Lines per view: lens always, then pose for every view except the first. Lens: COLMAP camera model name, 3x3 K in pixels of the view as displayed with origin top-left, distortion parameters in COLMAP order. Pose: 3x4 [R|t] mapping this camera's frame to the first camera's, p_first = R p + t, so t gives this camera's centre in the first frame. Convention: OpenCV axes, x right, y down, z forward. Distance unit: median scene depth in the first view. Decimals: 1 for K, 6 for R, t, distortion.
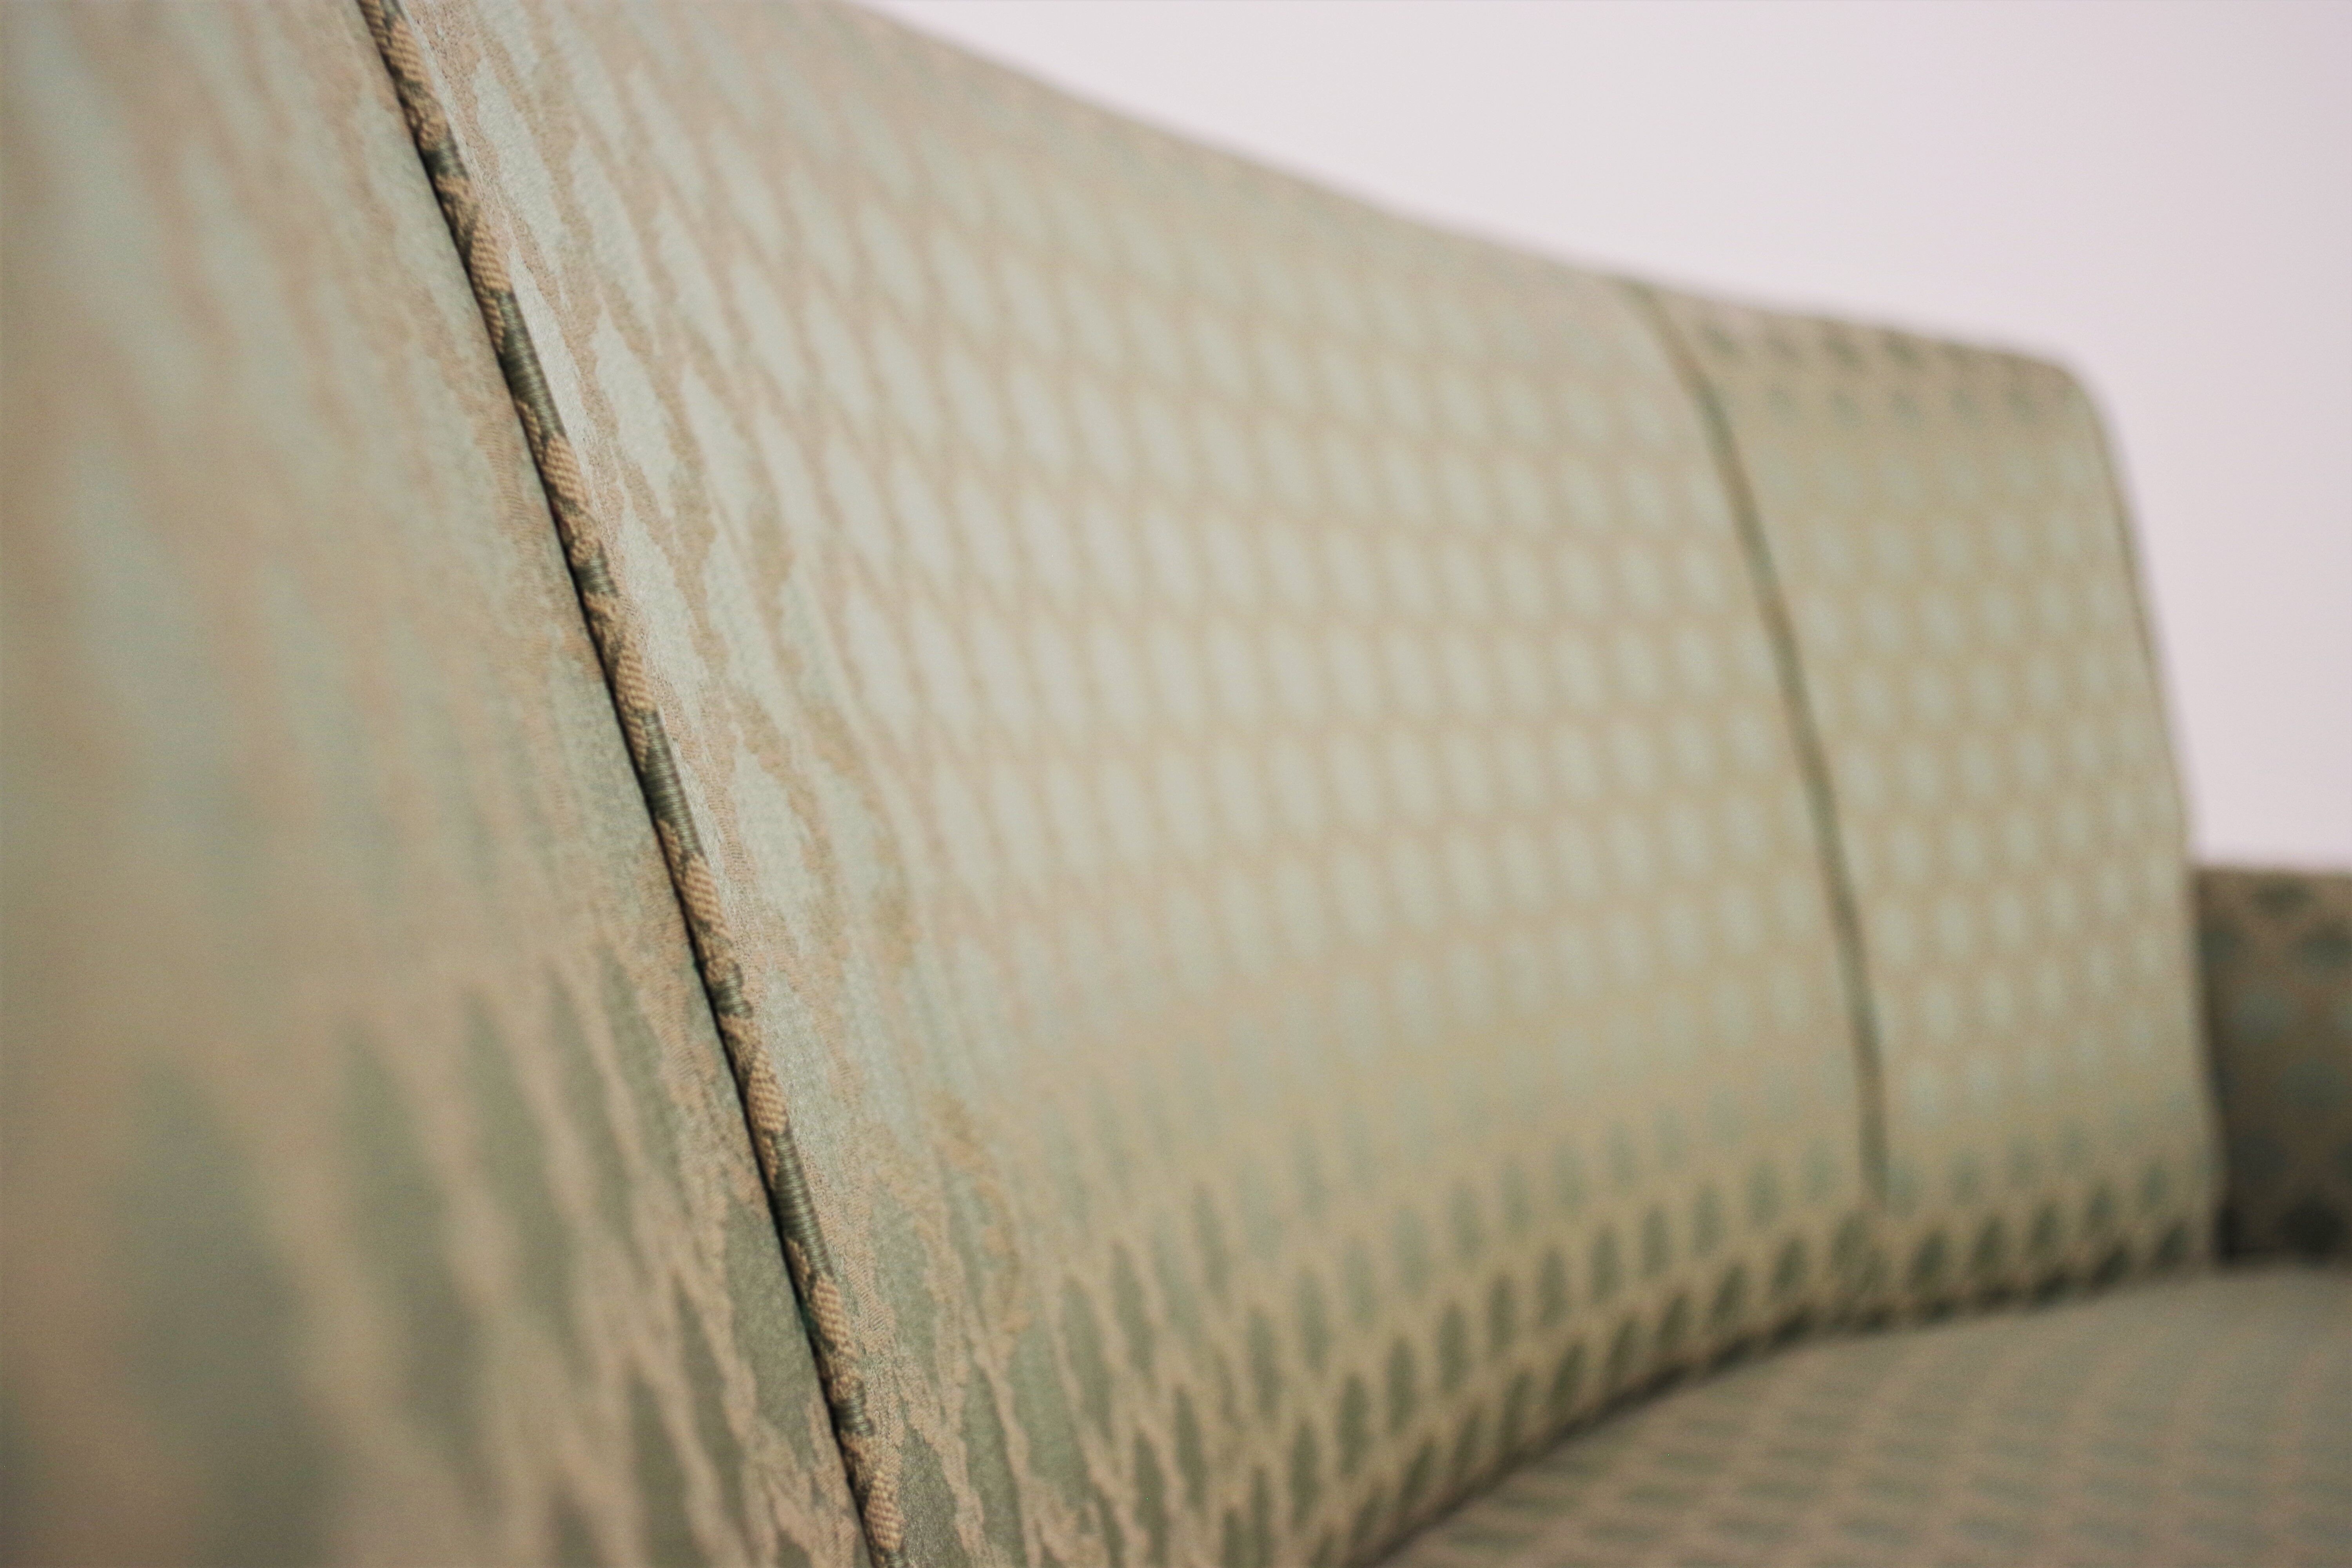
lens RADIAL K [[3421.6, 0, 1123.0], [0, 3421.6, 750.9], [0, 0, 1]] dist [0.012678, 0.000000]
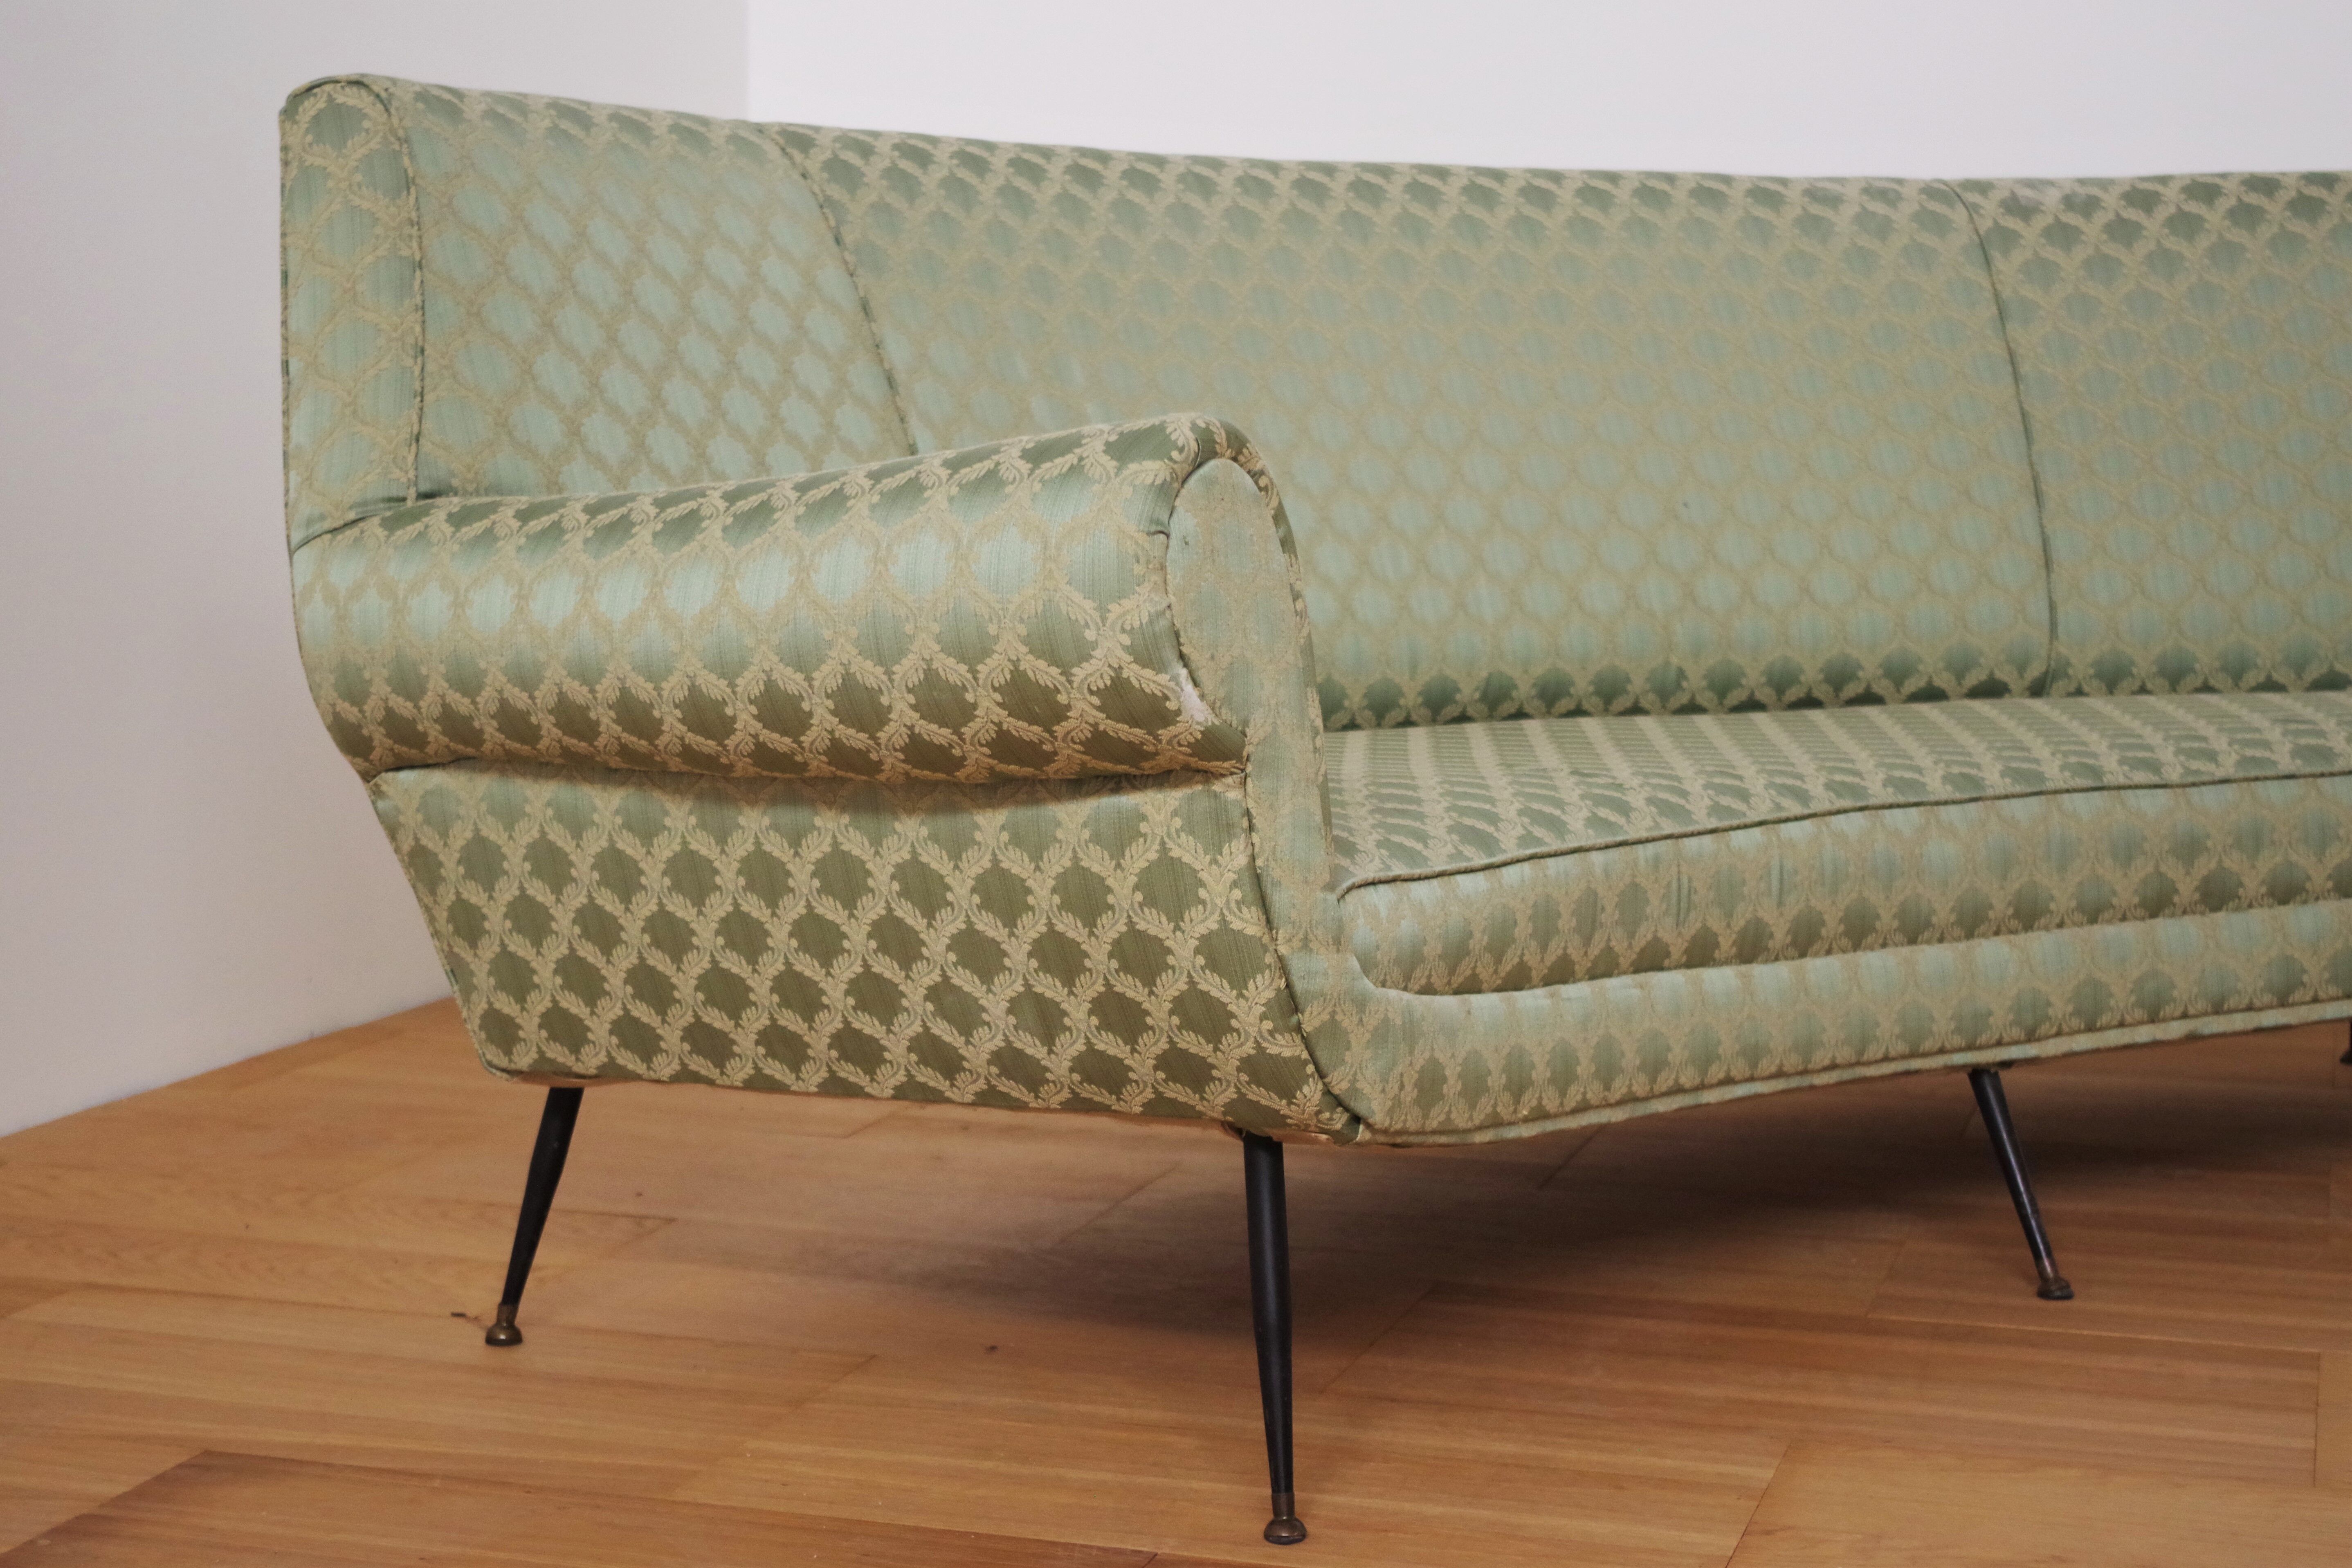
lens RADIAL K [[3659.2, 0, 1091.3], [0, 3659.2, 727.3], [0, 0, 1]] dist [0.012262, 0.000000]
pose [[0.778557, -0.072401, -0.623384, 2.441543], [0.056867, 0.997375, -0.044814, 0.551127], [0.624992, -0.000560, 0.780631, -2.205840]]
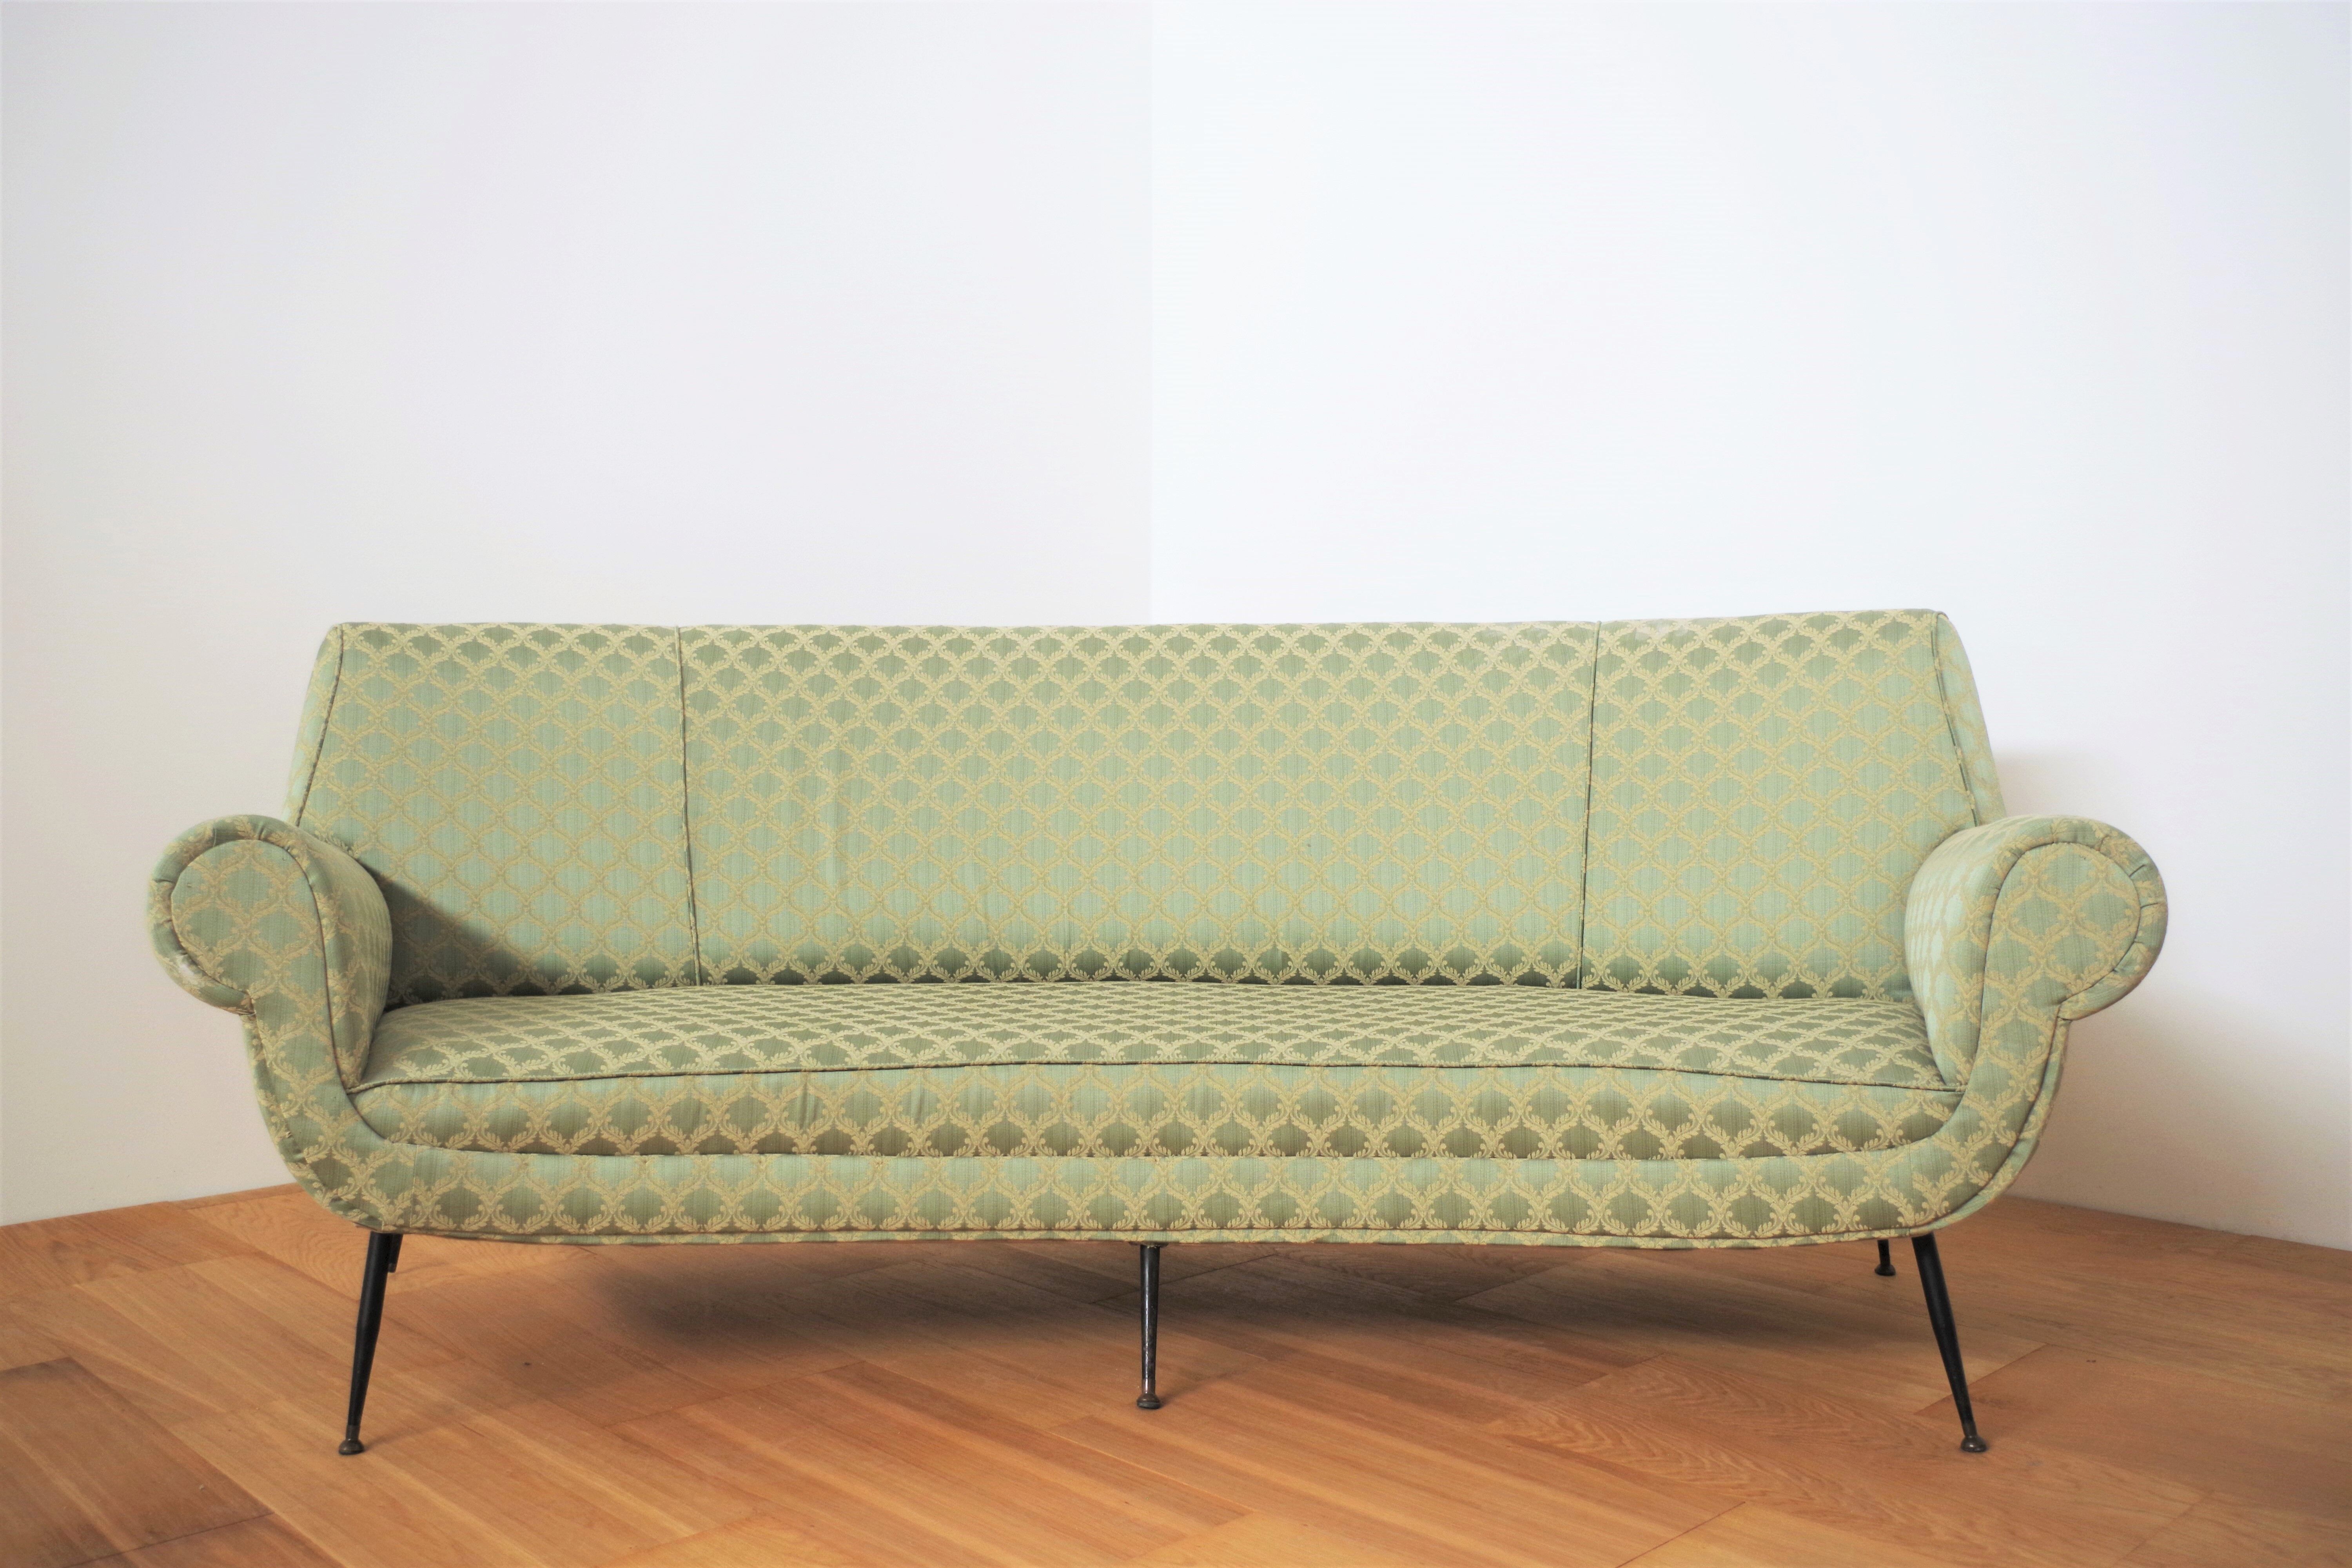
lens RADIAL K [[2112.1, 0, 1150.8], [0, 2112.1, 751.4], [0, 0, 1]] dist [-0.093808, 0.062624]
pose [[0.313220, -0.105411, -0.943812, 3.885470], [-0.024319, 0.992605, -0.118931, 0.419229], [0.949369, 0.060204, 0.308340, 0.279115]]
